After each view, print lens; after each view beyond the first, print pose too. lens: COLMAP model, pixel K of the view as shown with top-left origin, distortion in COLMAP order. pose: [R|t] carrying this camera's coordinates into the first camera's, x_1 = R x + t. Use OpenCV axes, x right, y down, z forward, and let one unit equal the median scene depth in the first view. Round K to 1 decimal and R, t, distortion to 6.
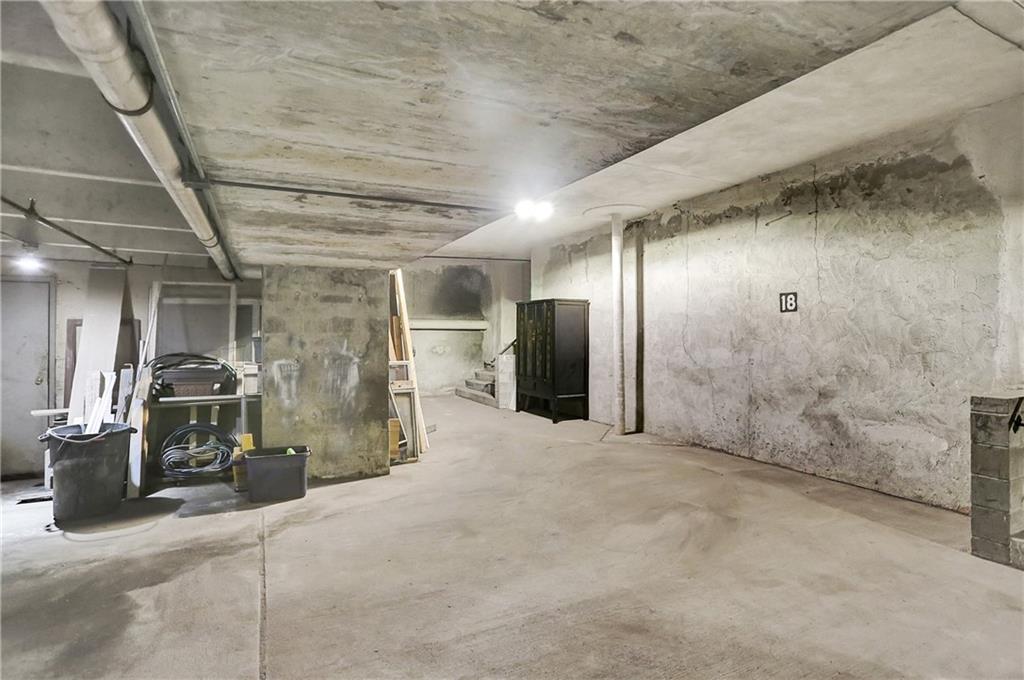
lens RADIAL K [[513.6, 0, 515.7], [0, 513.6, 332.3], [0, 0, 1]] dist [-0.066650, 0.031566]
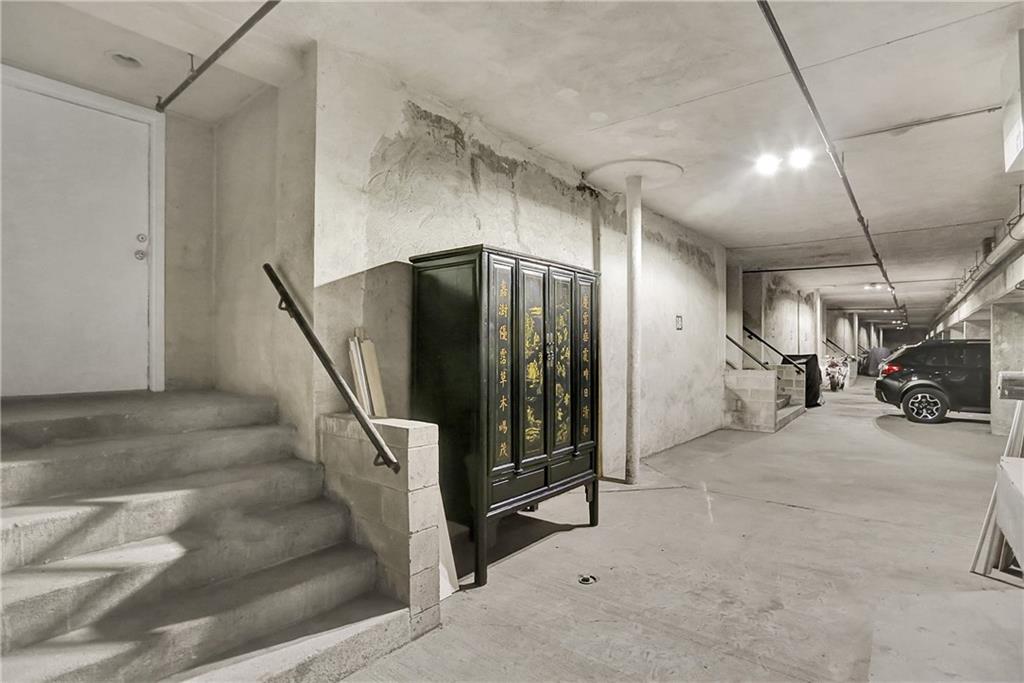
lens RADIAL K [[503.5, 0, 512.0], [0, 503.5, 341.5], [0, 0, 1]] dist [-0.000096, -0.000012]
pose [[-0.404159, 0.008982, 0.914645, -0.357701], [-0.003233, 0.999932, -0.011248, 0.006211], [-0.914683, -0.007503, -0.404102, 1.373325]]
